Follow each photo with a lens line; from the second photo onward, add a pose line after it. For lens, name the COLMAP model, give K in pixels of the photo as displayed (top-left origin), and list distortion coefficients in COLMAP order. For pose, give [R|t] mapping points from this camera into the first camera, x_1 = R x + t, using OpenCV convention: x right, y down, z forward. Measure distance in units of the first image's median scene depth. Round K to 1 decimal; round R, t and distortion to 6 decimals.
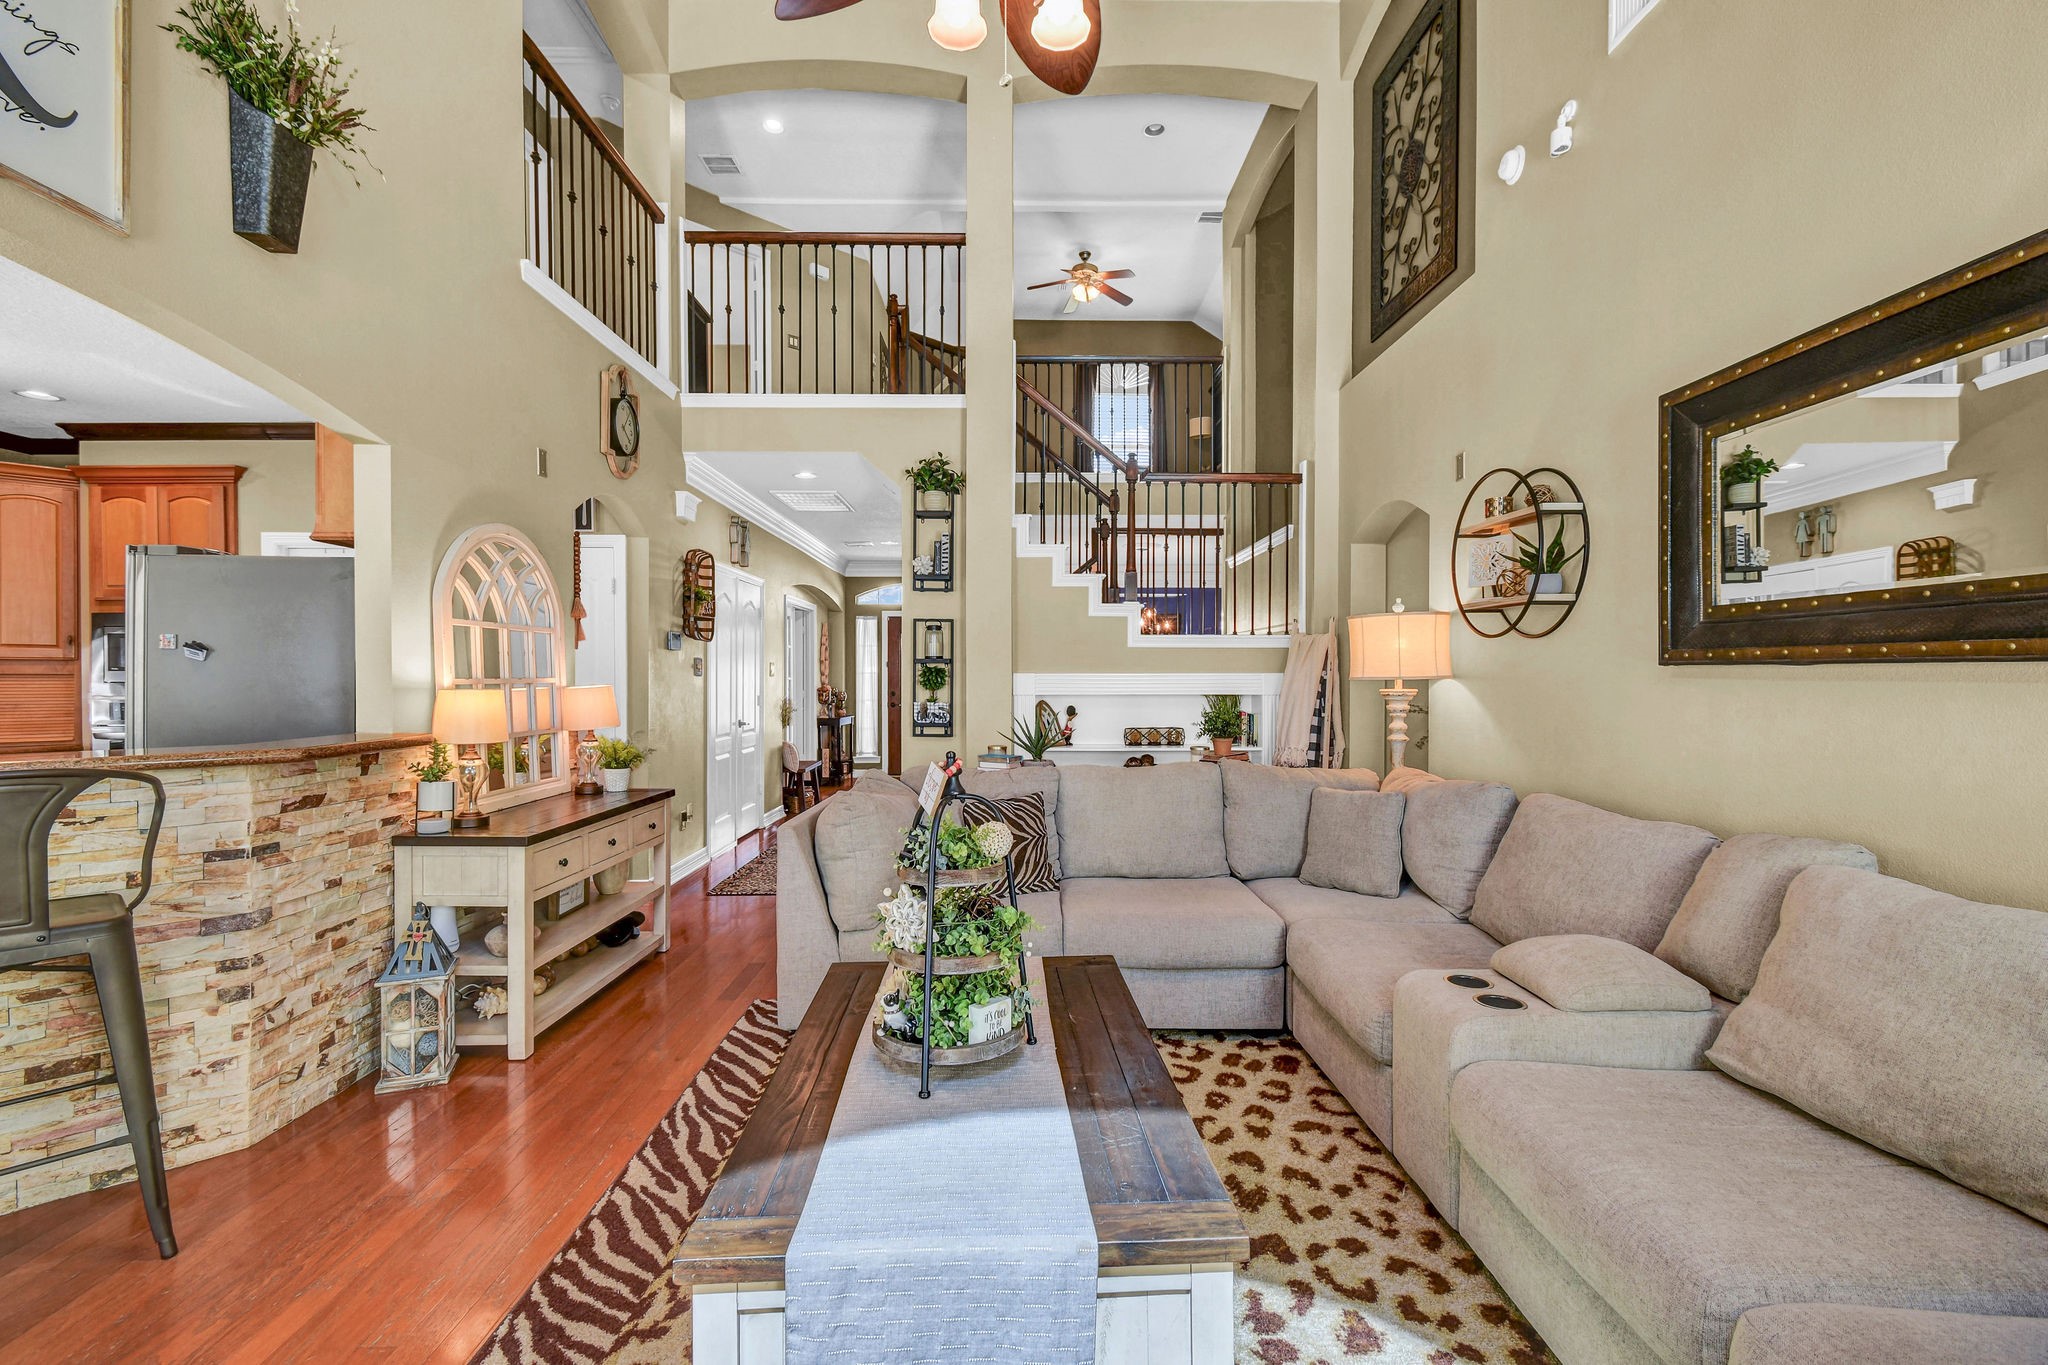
lens RADIAL K [[909.3, 0, 1027.5], [0, 909.3, 682.9], [0, 0, 1]] dist [0.010231, -0.003934]
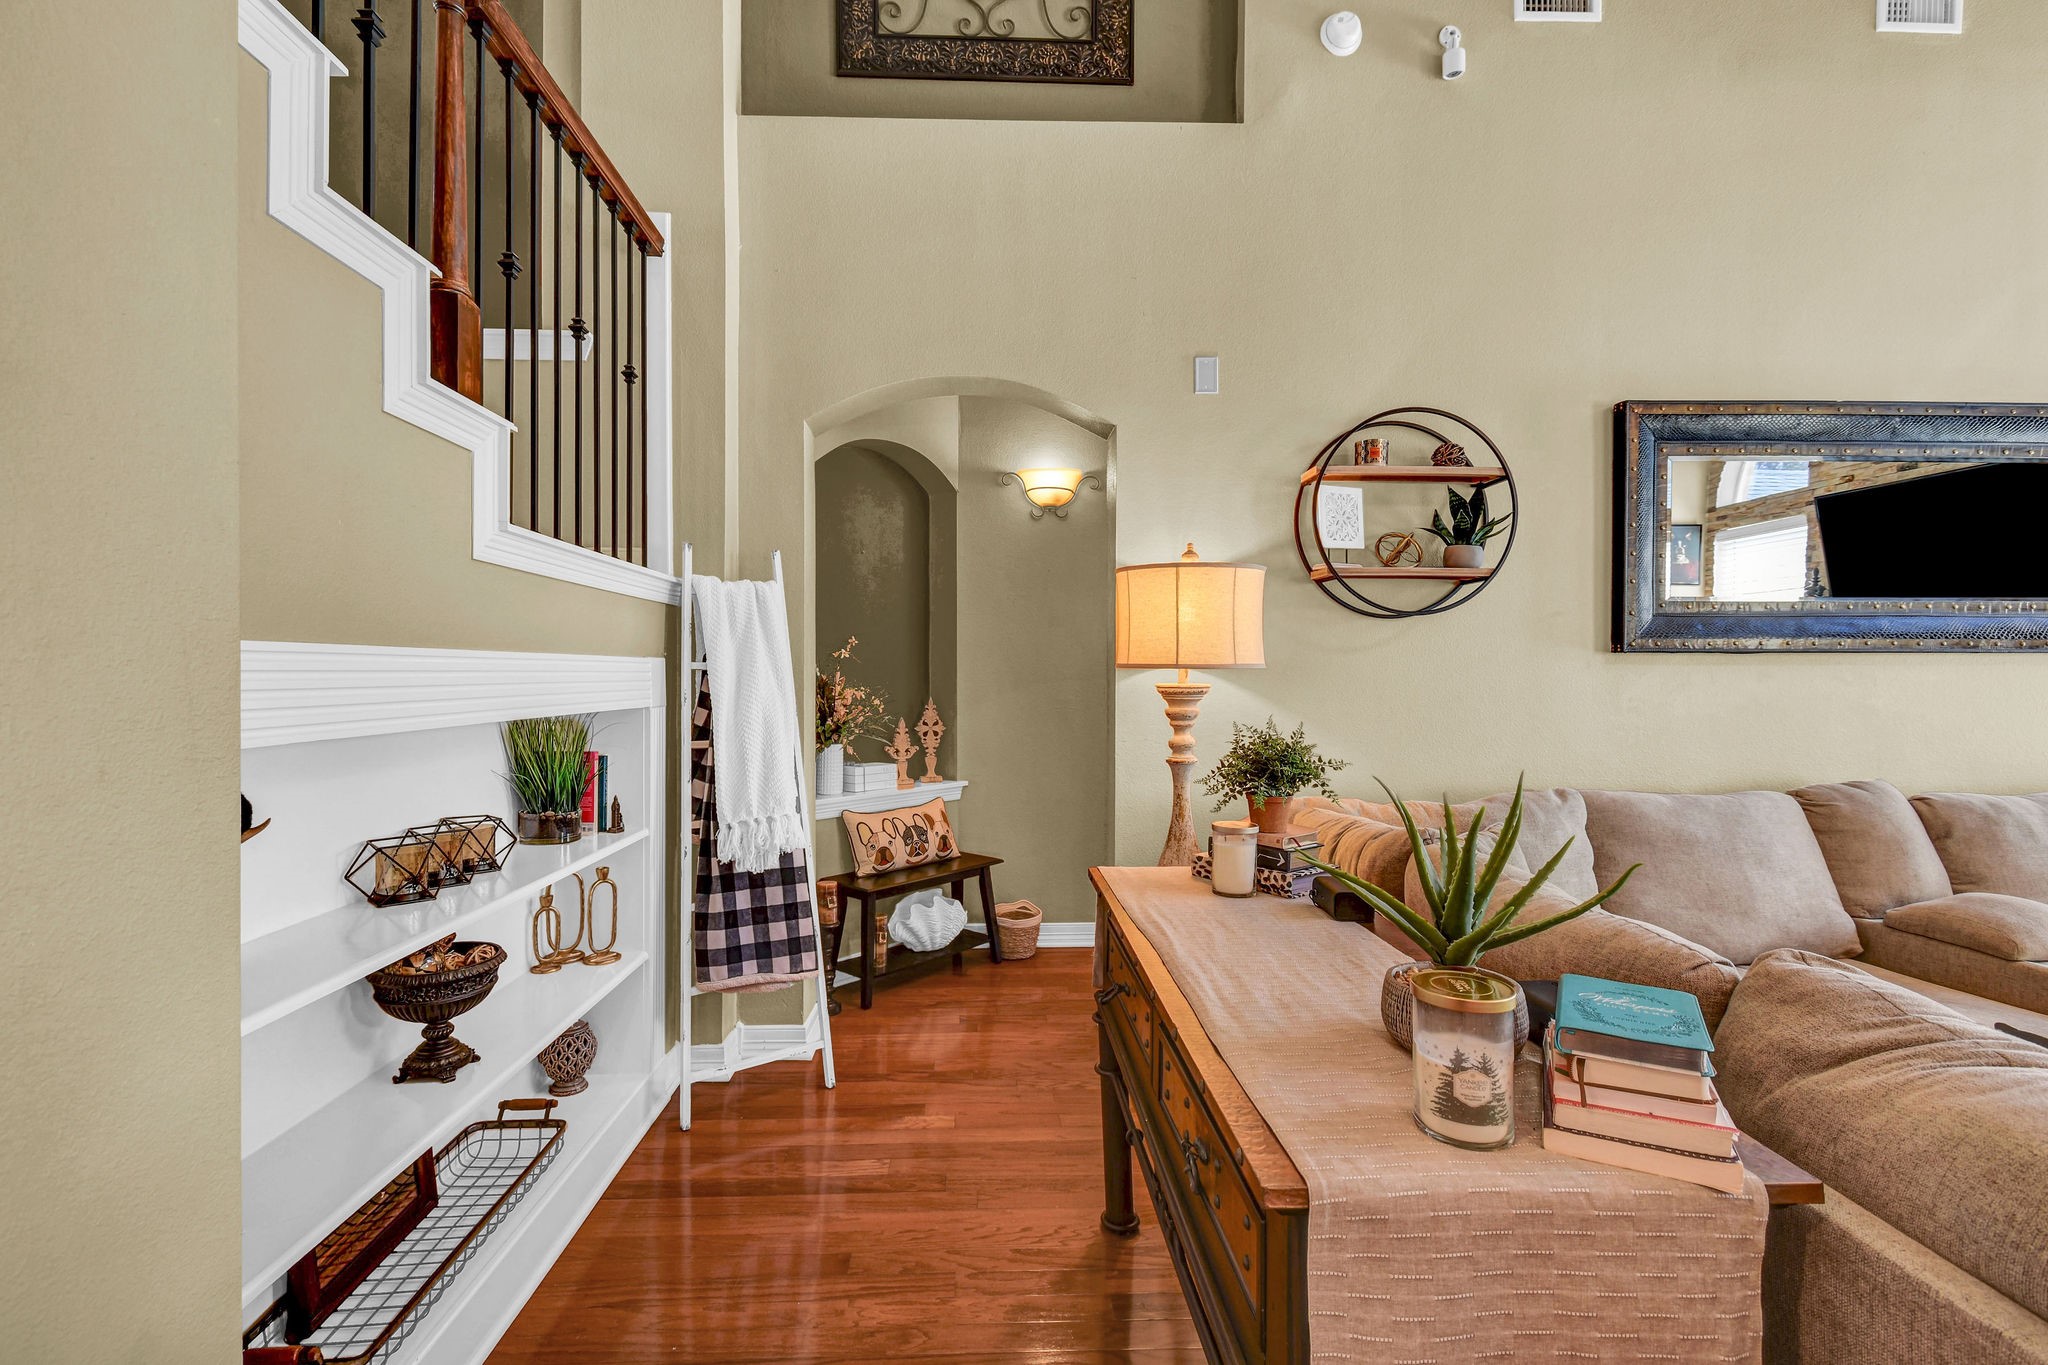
lens RADIAL K [[909.3, 0, 984.1], [0, 909.3, 675.6], [0, 0, 1]] dist [0.010231, -0.003934]
pose [[-0.012617, -0.005685, 0.999904, -0.310675], [0.010811, 0.999925, 0.005822, -0.006079], [-0.999862, 0.010883, -0.012554, 1.480920]]
